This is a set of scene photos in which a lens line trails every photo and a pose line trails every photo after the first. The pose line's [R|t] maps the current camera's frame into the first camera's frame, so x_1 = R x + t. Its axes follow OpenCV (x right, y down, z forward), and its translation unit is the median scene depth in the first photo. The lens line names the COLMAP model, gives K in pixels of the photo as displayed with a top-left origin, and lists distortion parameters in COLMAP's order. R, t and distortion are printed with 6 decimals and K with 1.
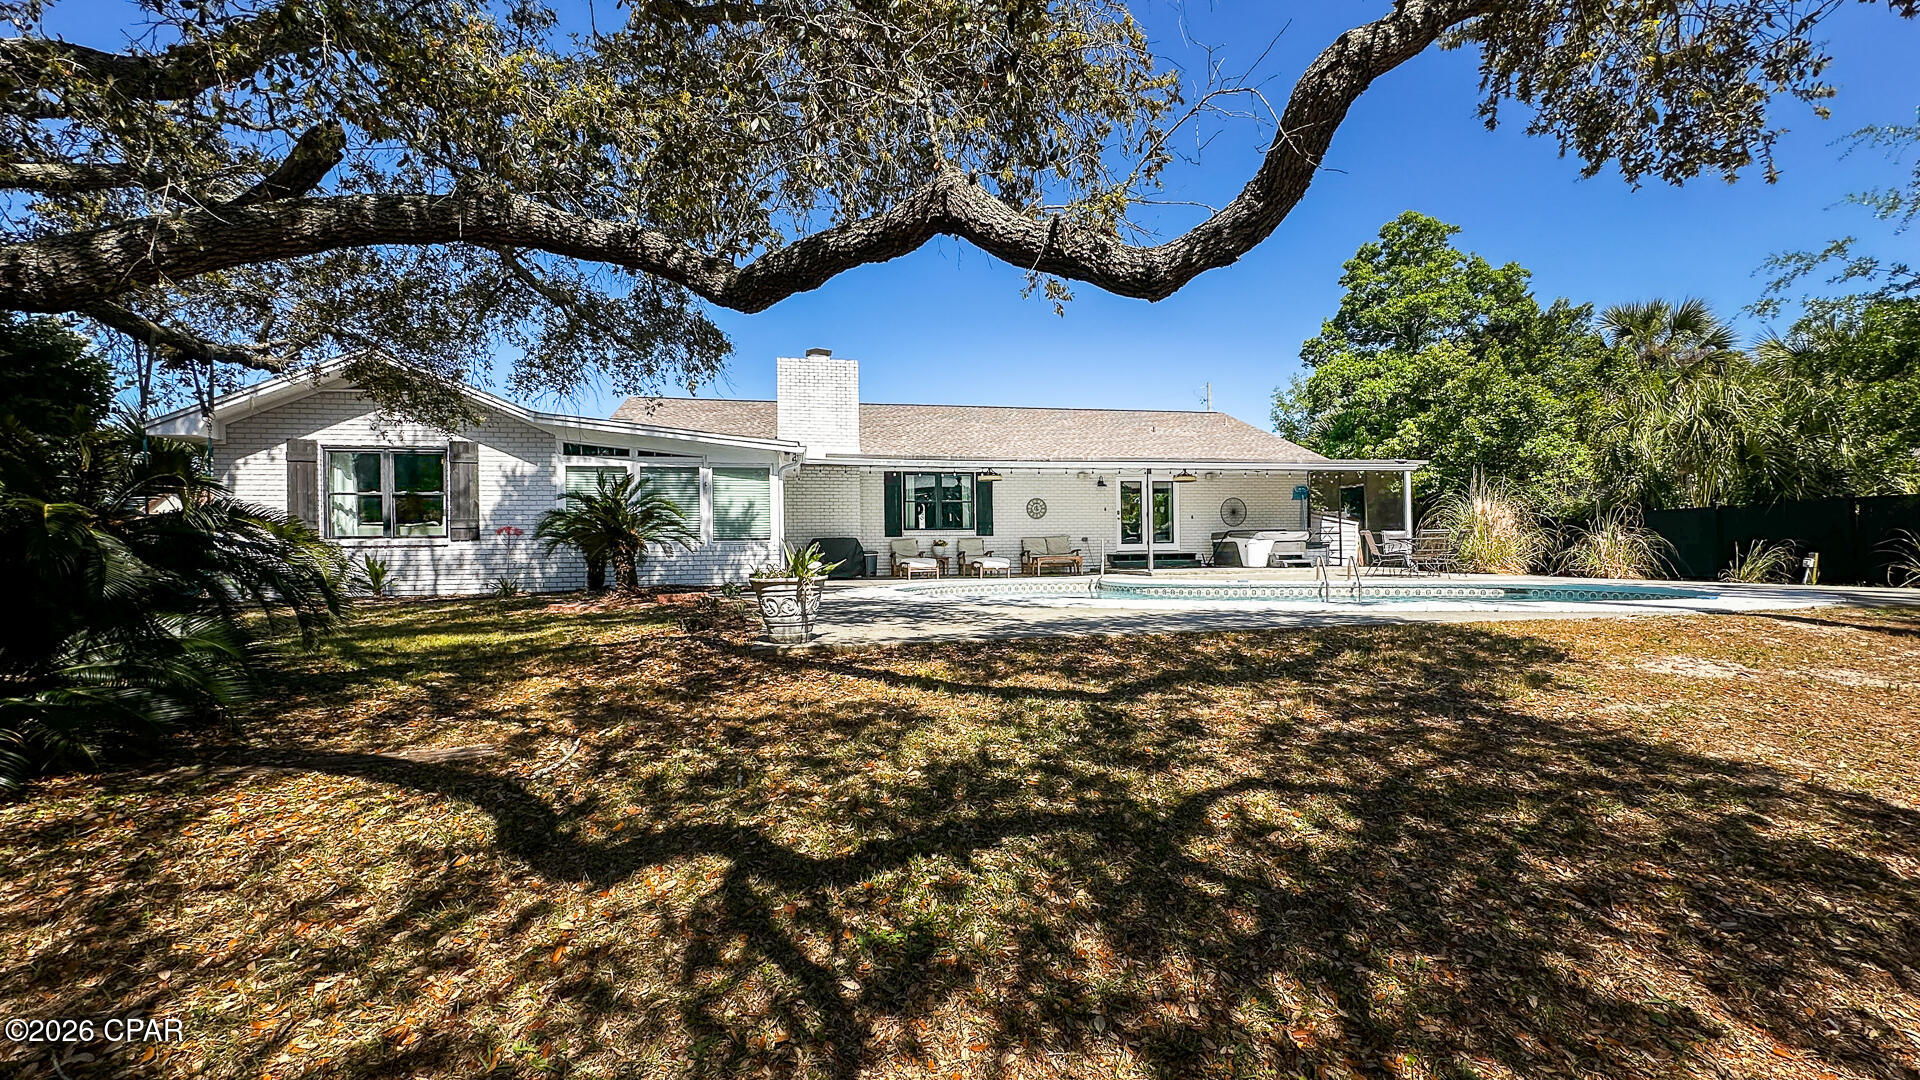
lens RADIAL K [[767.3, 0, 953.2], [0, 767.3, 545.7], [0, 0, 1]] dist [0.000702, -0.000205]
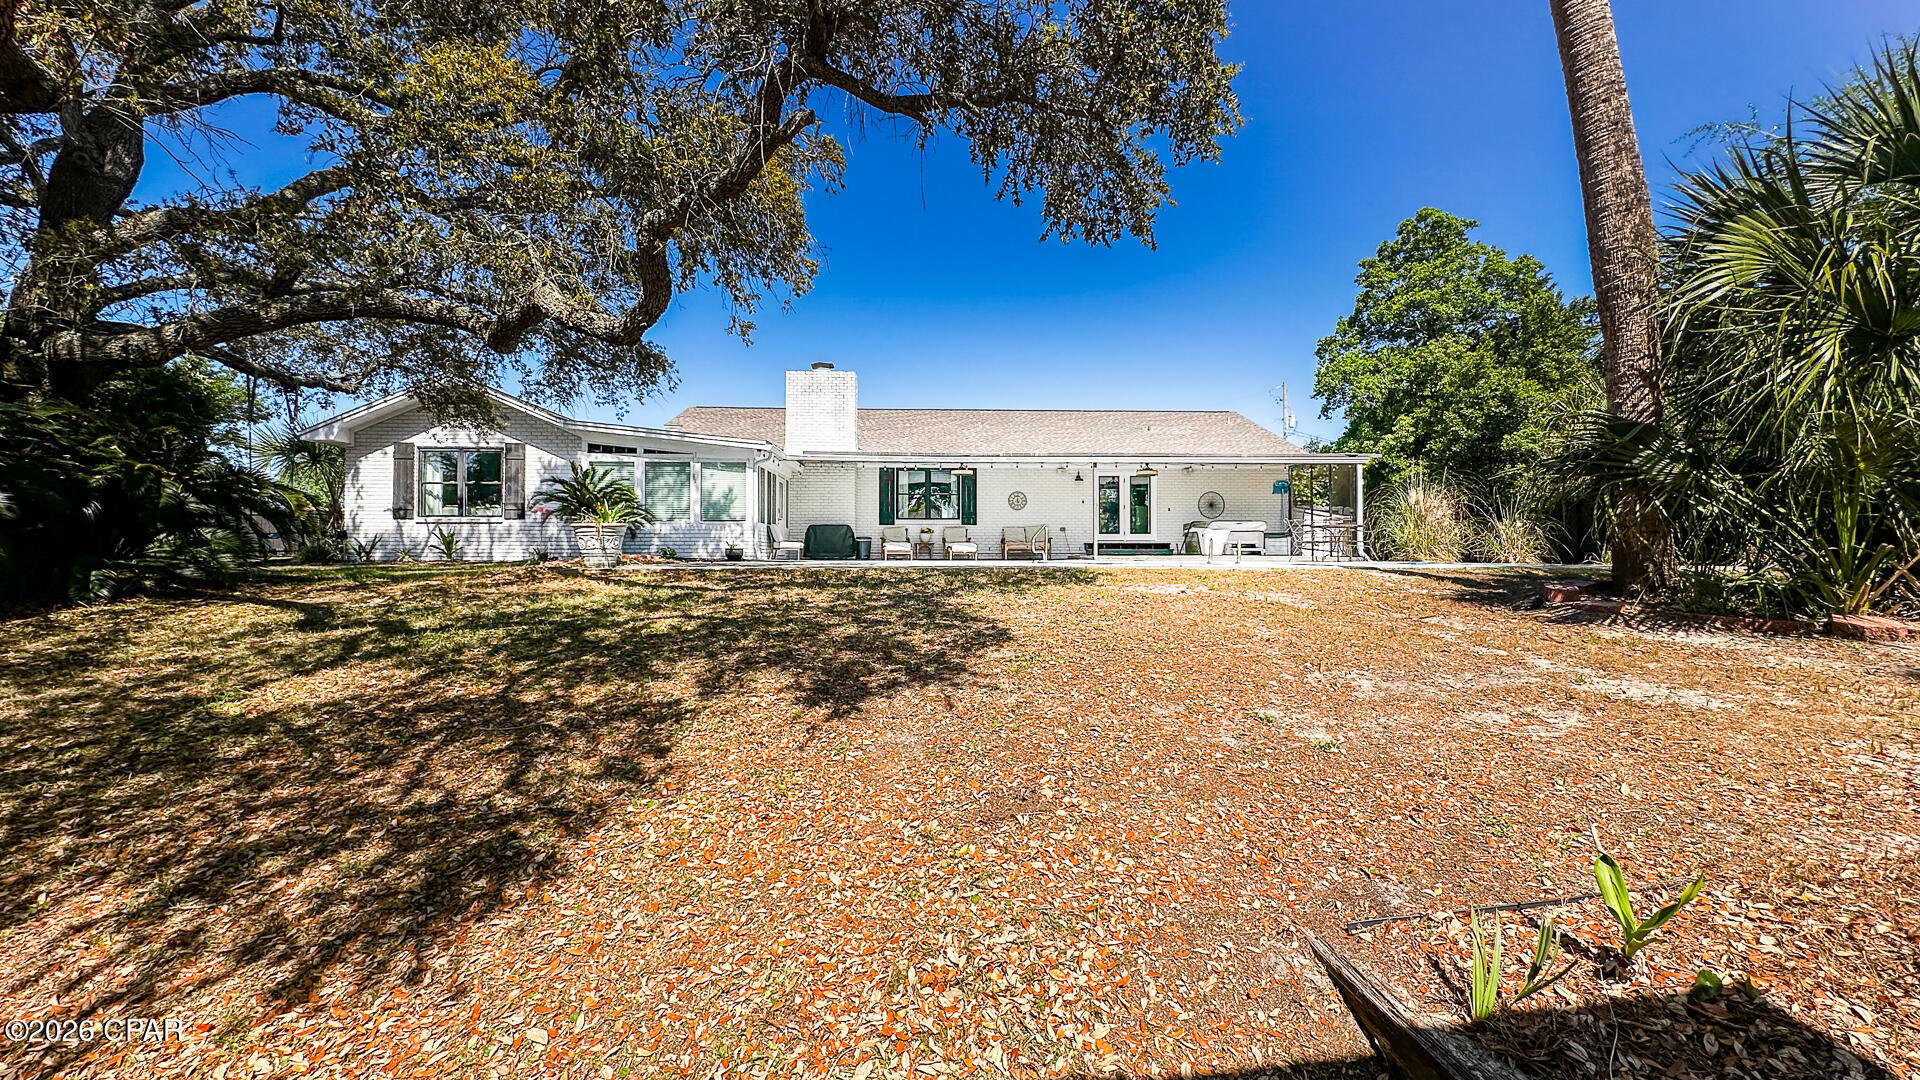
lens RADIAL K [[767.3, 0, 963.1], [0, 767.3, 541.9], [0, 0, 1]] dist [0.000702, -0.000205]
pose [[0.986984, 0.010265, -0.160490, 0.255052], [-0.012214, 0.999863, -0.011157, 0.029548], [0.160353, 0.012972, 0.986974, -0.126192]]
